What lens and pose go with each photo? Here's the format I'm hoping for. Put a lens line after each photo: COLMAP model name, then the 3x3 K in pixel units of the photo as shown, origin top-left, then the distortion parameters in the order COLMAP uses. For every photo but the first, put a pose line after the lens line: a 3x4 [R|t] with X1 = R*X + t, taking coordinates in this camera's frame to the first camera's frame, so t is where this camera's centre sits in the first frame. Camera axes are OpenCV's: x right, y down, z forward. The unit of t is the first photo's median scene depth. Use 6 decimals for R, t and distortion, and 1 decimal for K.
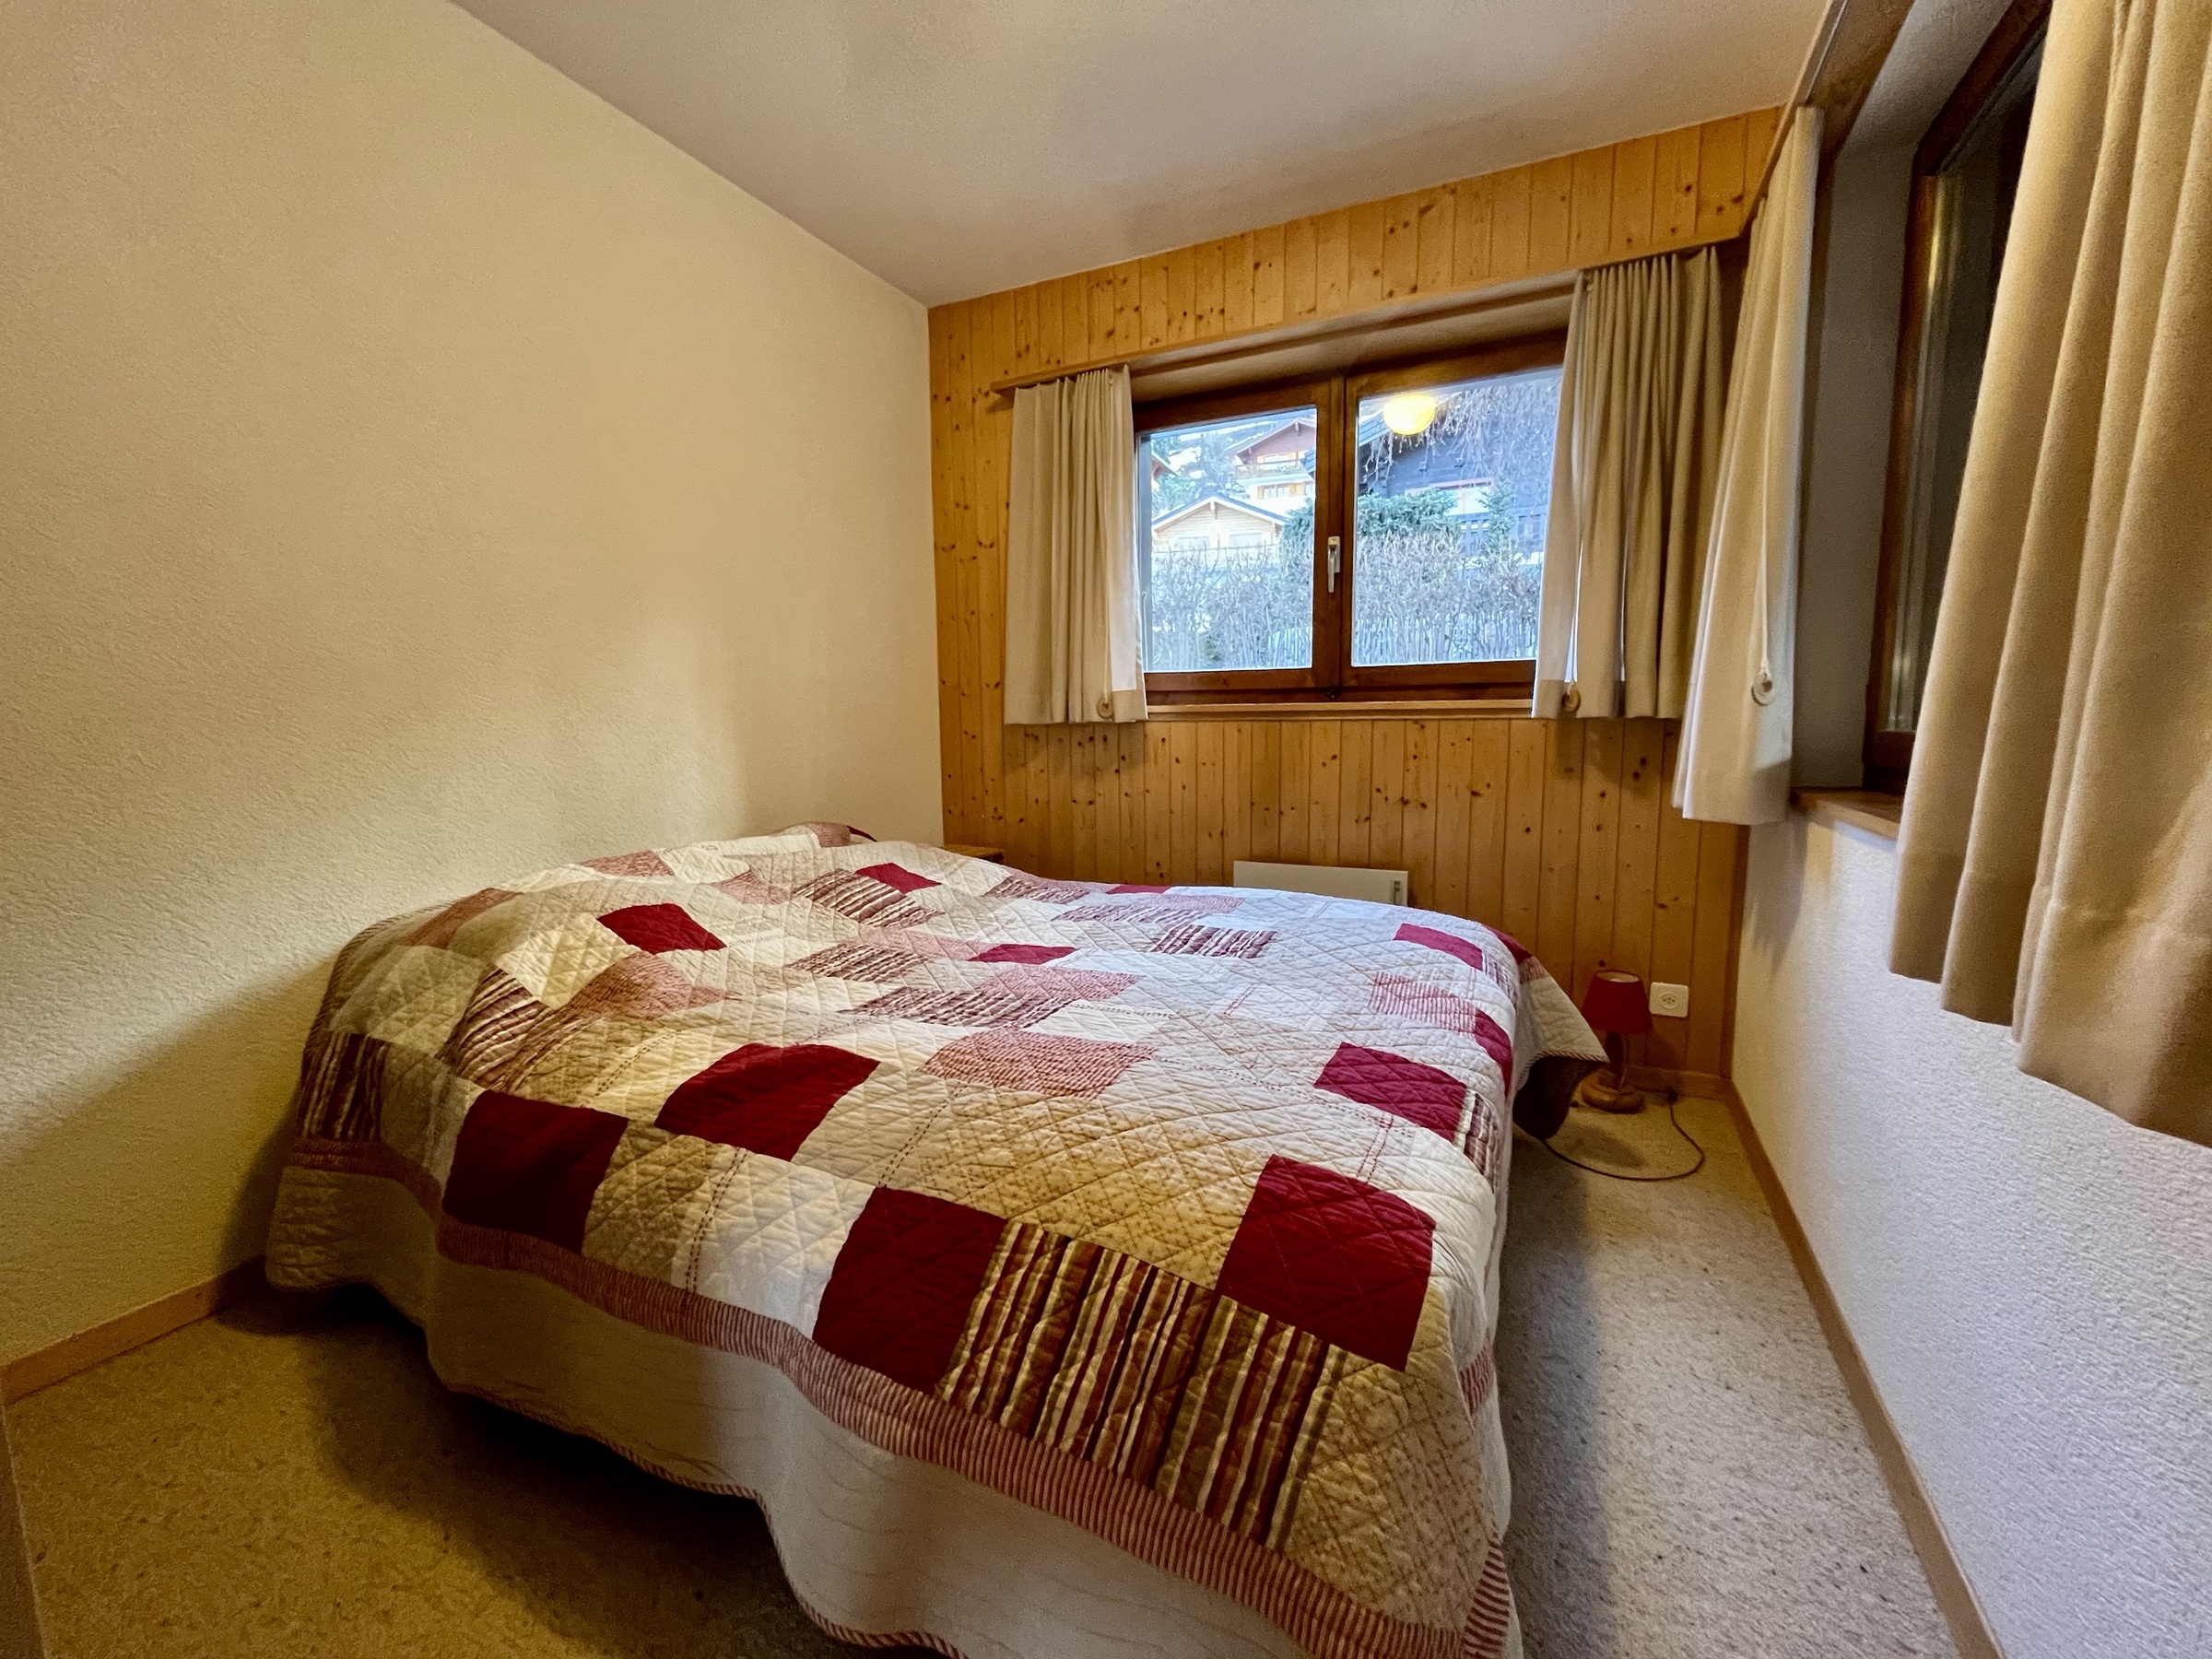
lens RADIAL K [[899.0, 0, 1111.9], [0, 899.0, 827.5], [0, 0, 1]] dist [-0.001880, -0.000475]
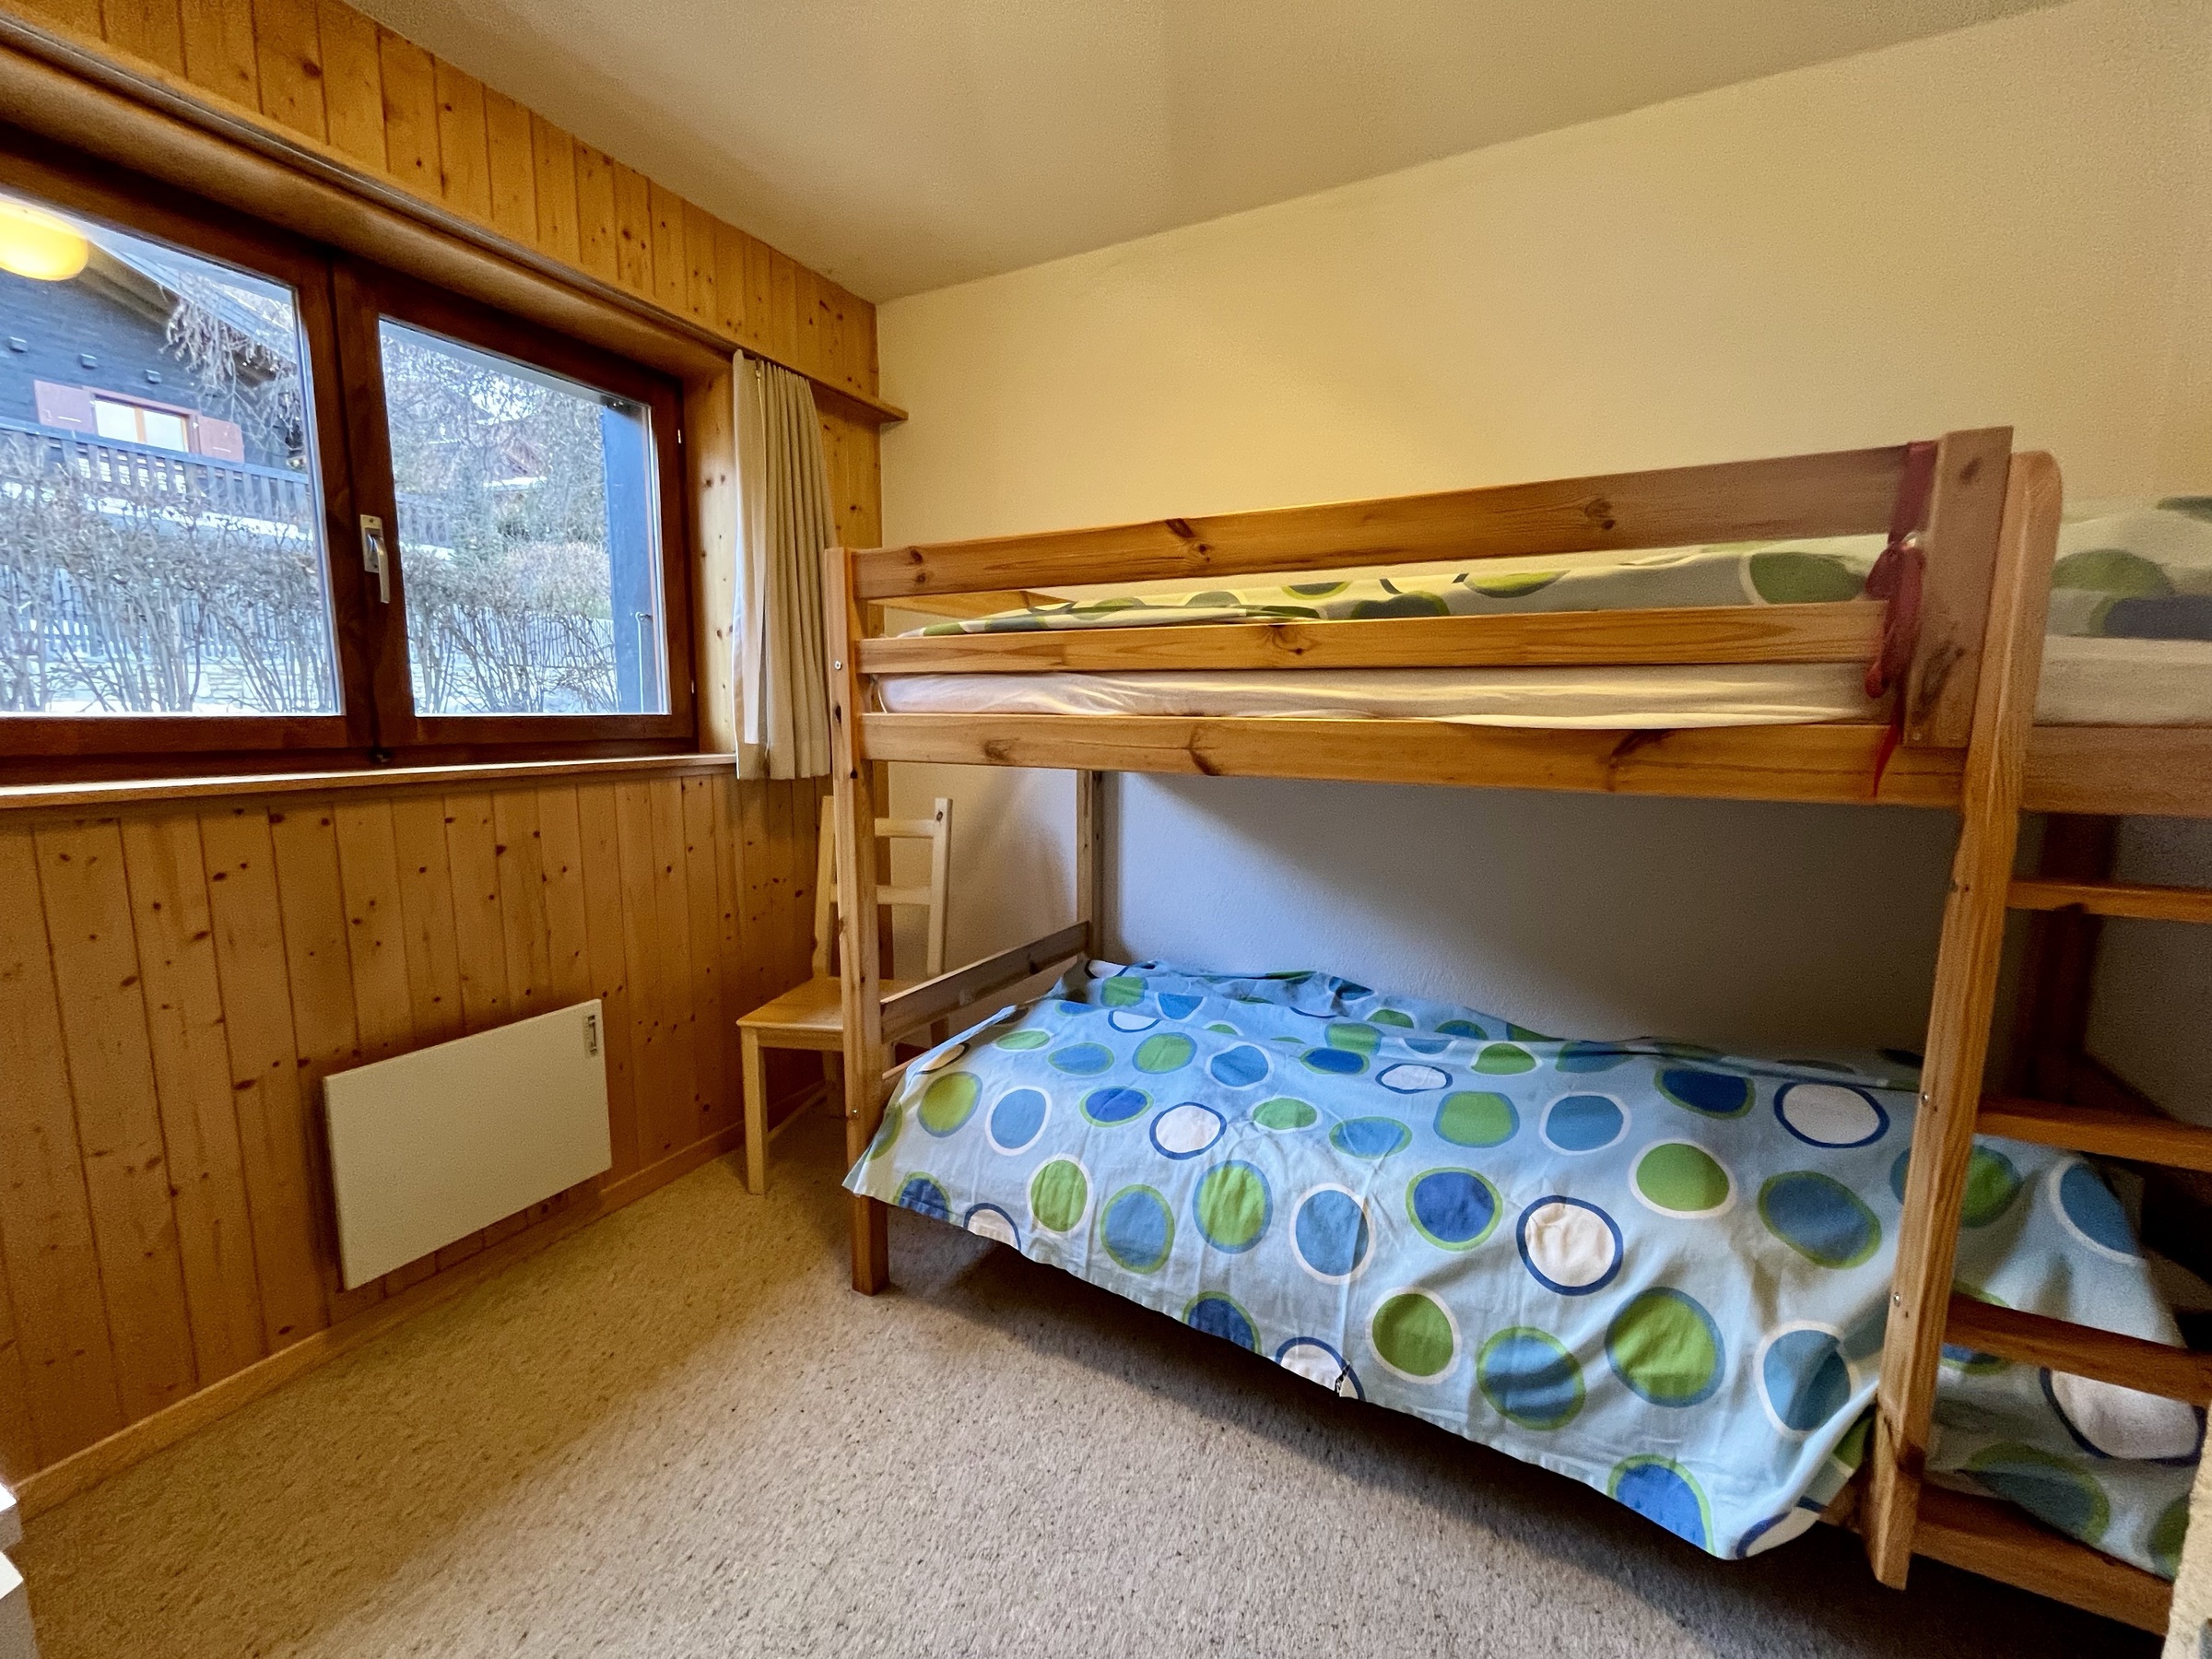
lens RADIAL K [[899.0, 0, 1111.9], [0, 899.0, 827.5], [0, 0, 1]] dist [-0.001880, -0.000475]
pose [[0.031436, -0.124237, 0.991754, -0.399065], [0.111005, 0.986540, 0.120065, -0.123051], [-0.993322, 0.106316, 0.044804, 0.477199]]
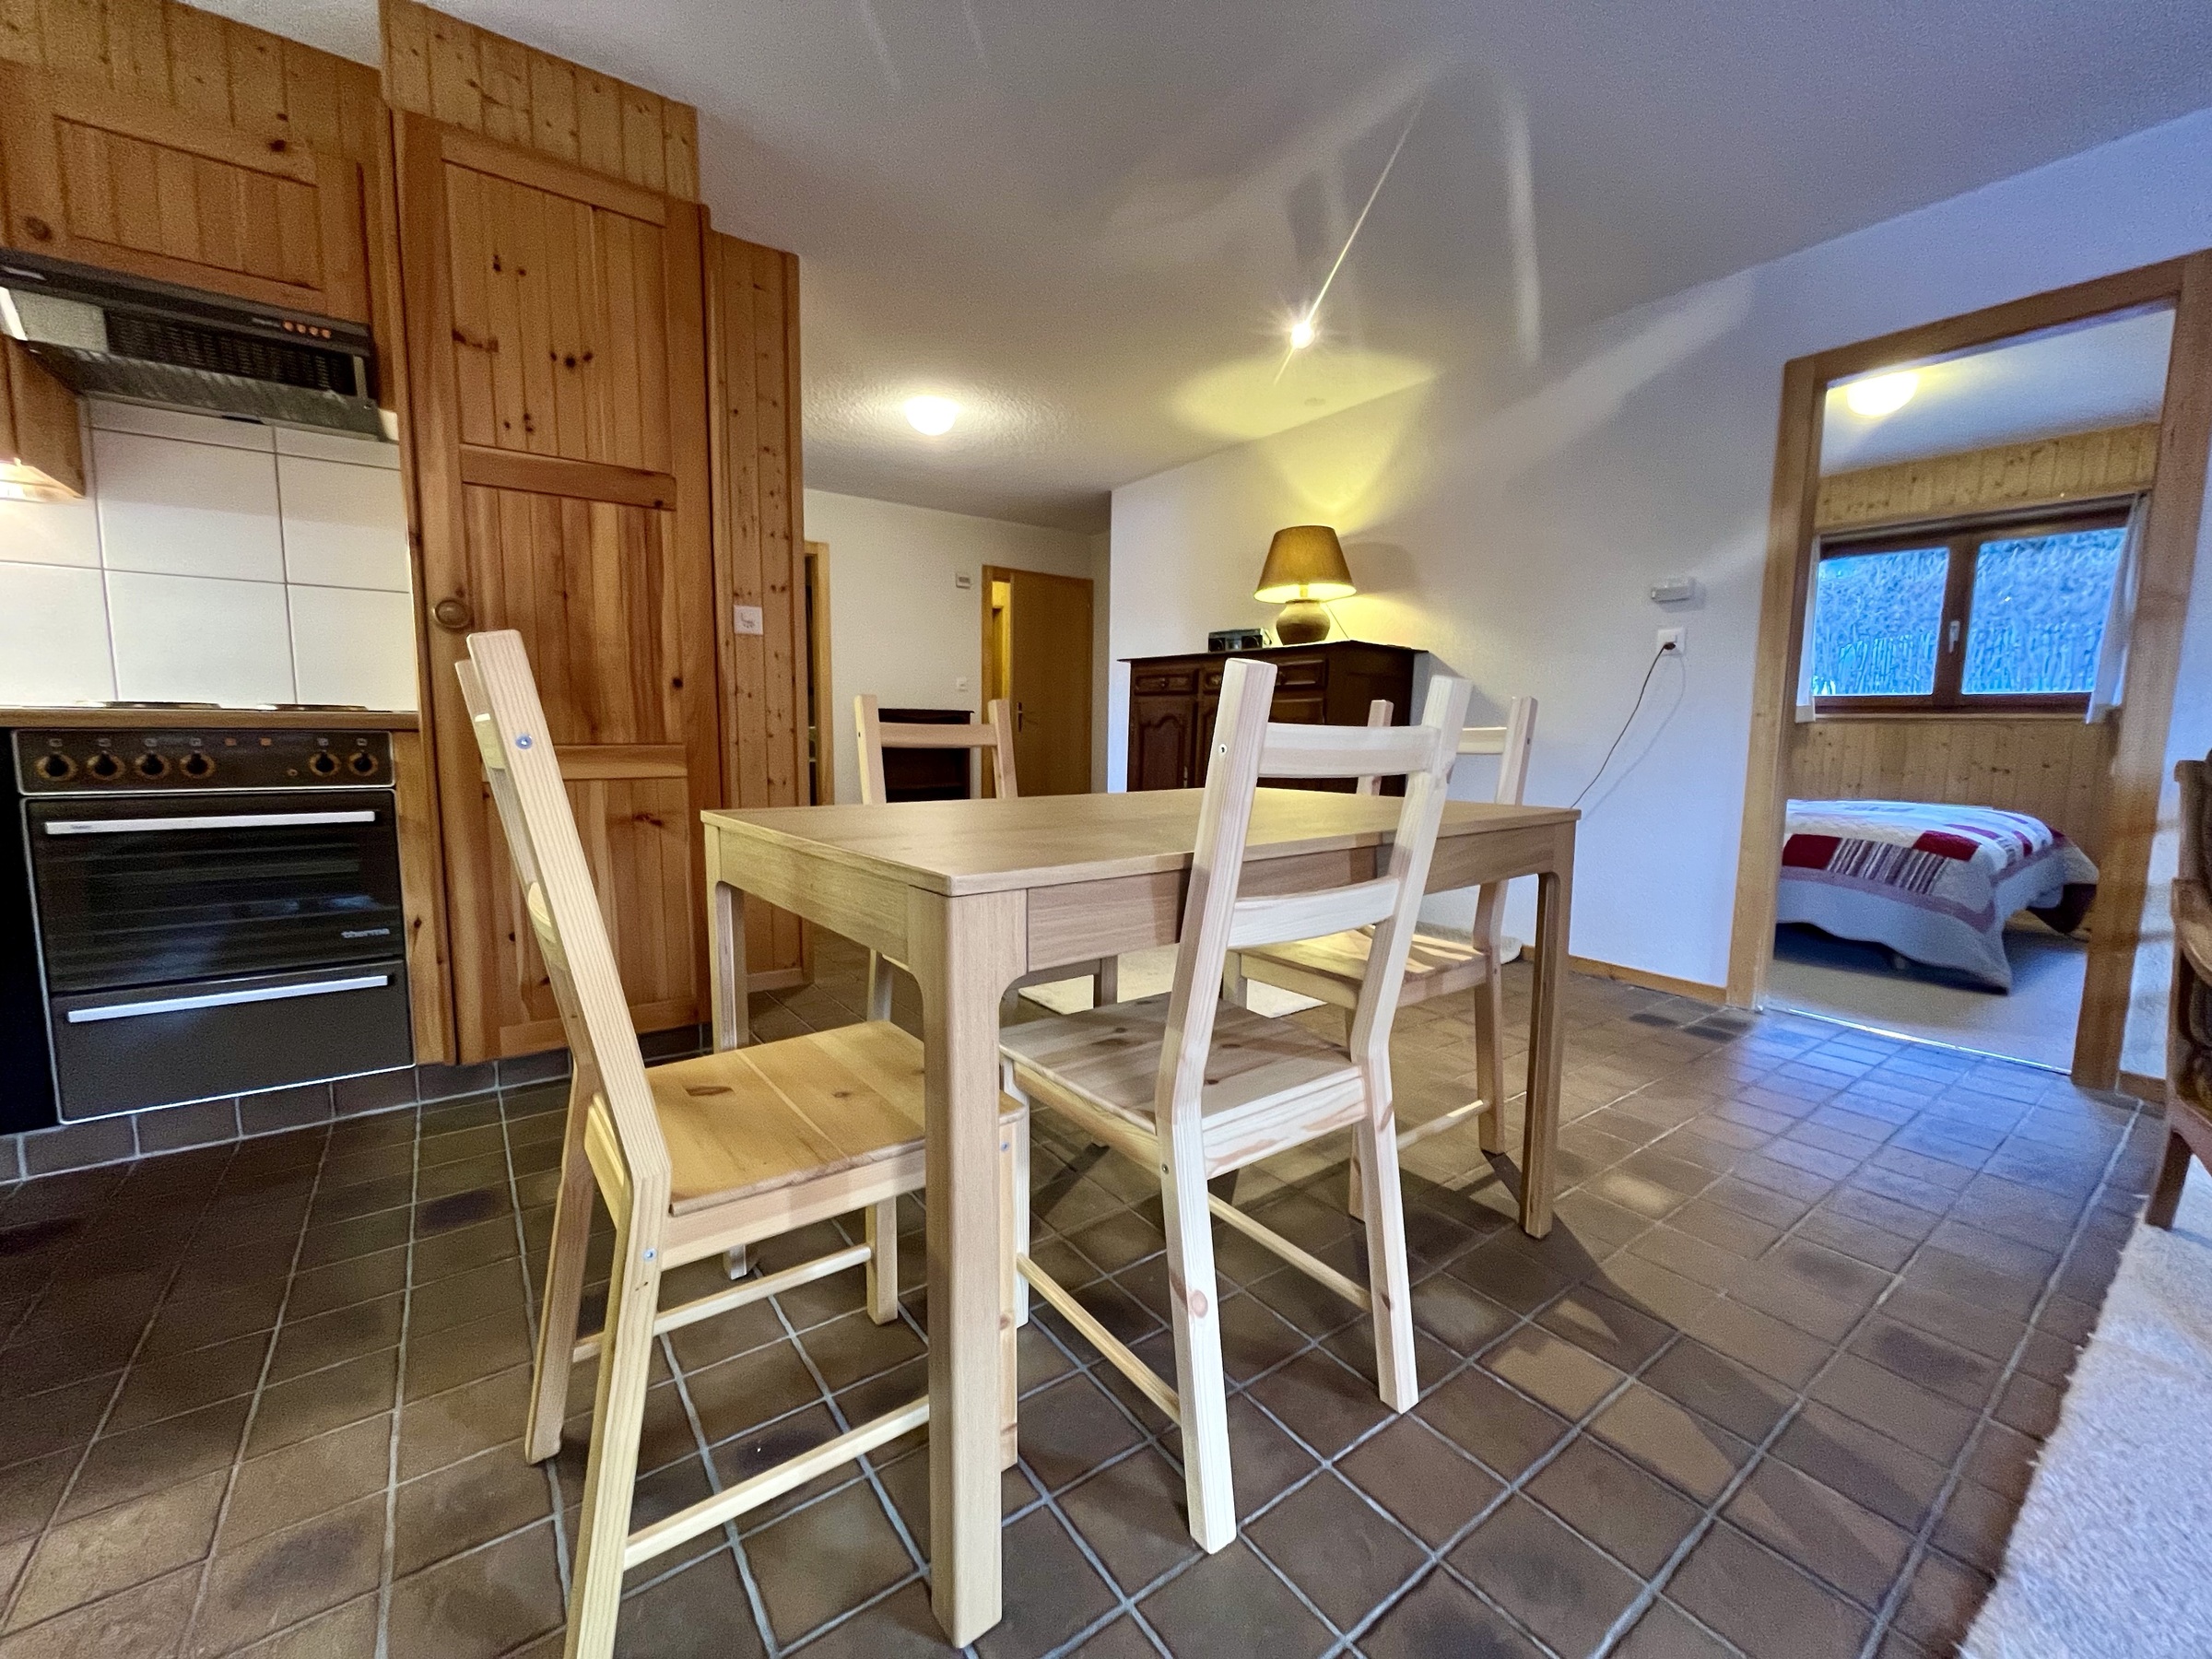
lens RADIAL K [[899.0, 0, 1111.9], [0, 899.0, 827.5], [0, 0, 1]] dist [-0.001880, -0.000475]
pose [[0.883078, 0.075170, -0.463166, -0.387687], [-0.079621, 0.996775, 0.009967, 0.205913], [0.462422, 0.028076, 0.886215, -1.382184]]
